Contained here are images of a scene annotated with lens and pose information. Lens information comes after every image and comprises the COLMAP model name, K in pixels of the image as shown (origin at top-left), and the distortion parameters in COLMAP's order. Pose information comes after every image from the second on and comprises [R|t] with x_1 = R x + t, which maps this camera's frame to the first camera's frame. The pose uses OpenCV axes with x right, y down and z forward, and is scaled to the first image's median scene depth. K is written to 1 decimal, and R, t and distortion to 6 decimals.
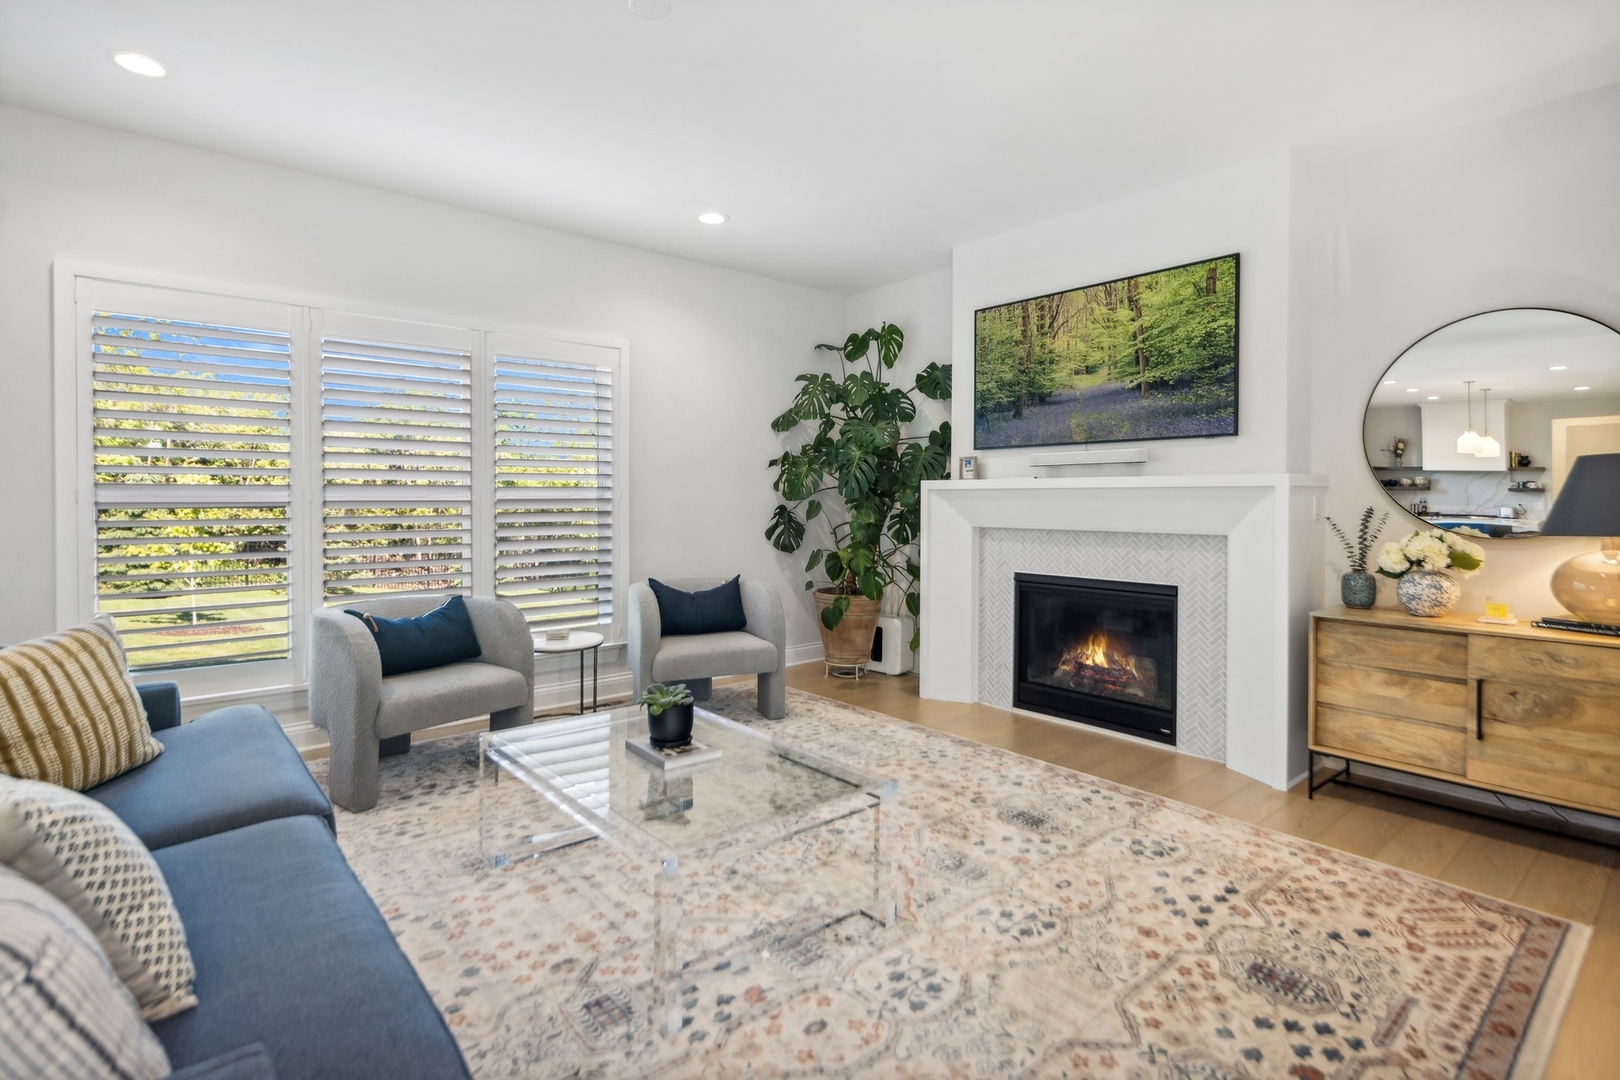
lens RADIAL K [[785.2, 0, 805.9], [0, 785.2, 509.9], [0, 0, 1]] dist [0.002217, -0.001773]
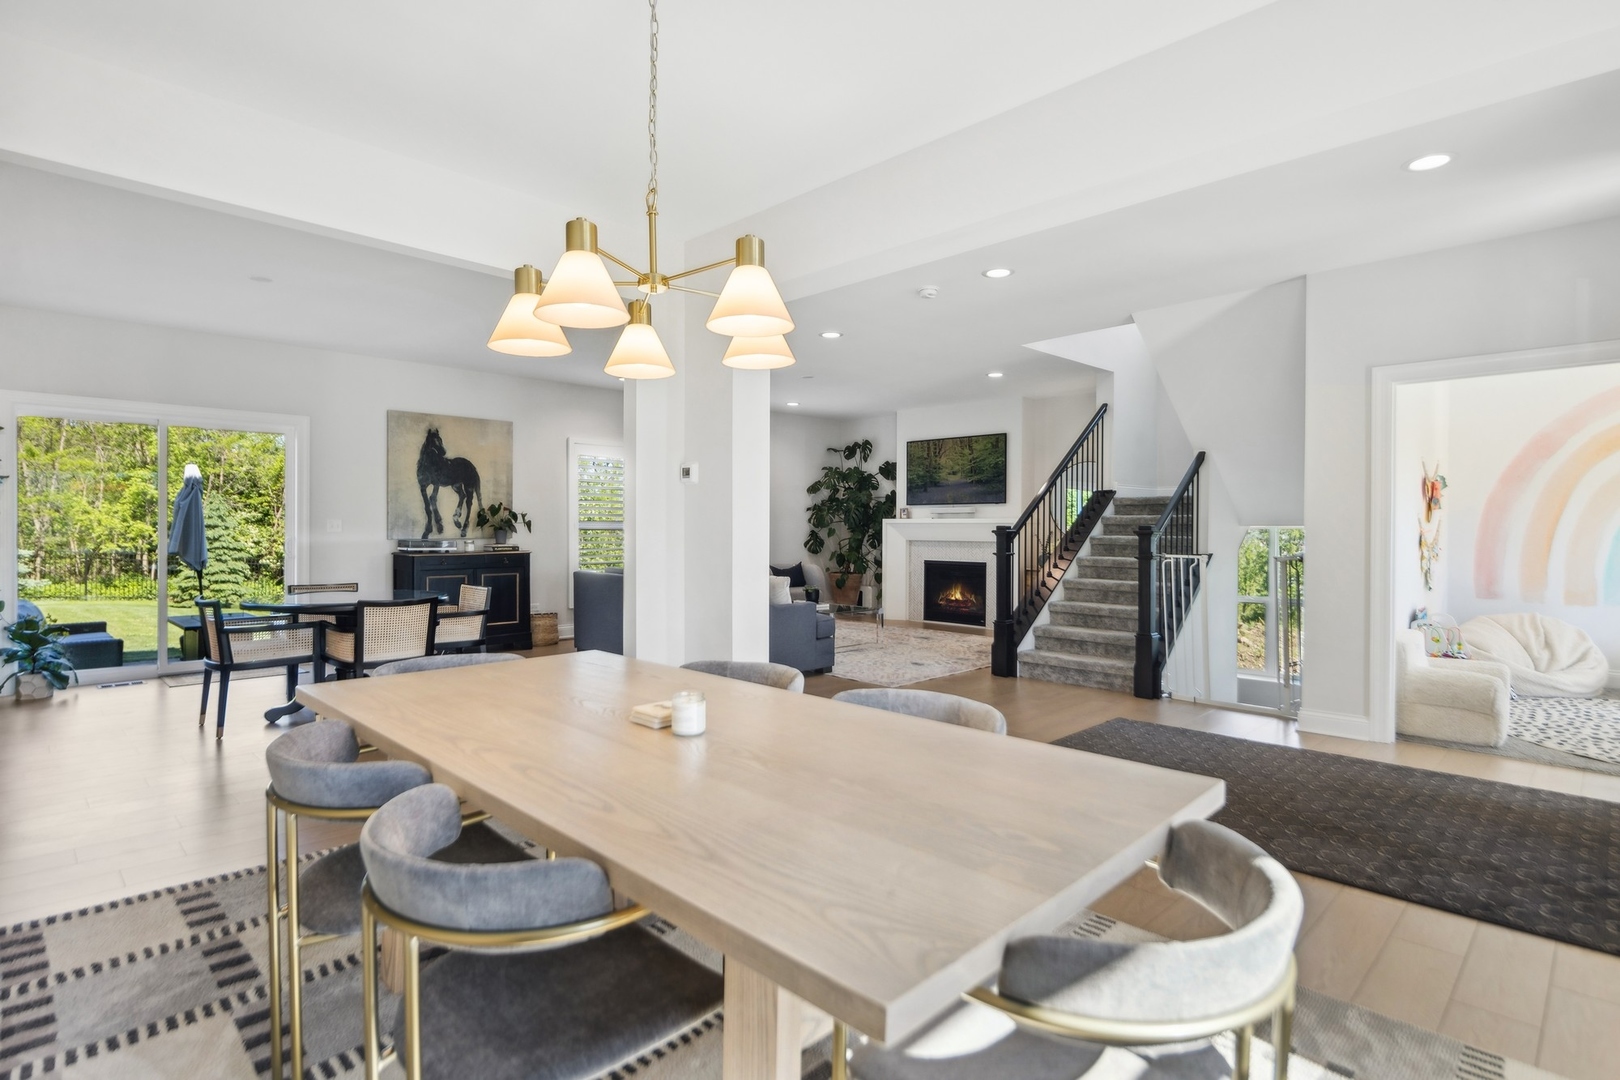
lens RADIAL K [[785.2, 0, 811.9], [0, 785.2, 542.3], [0, 0, 1]] dist [0.002217, -0.001773]
pose [[0.996474, 0.000548, 0.083897, -0.263906], [-0.000954, 0.999988, 0.004801, 0.019614], [-0.083893, -0.004864, 0.996463, -1.314581]]
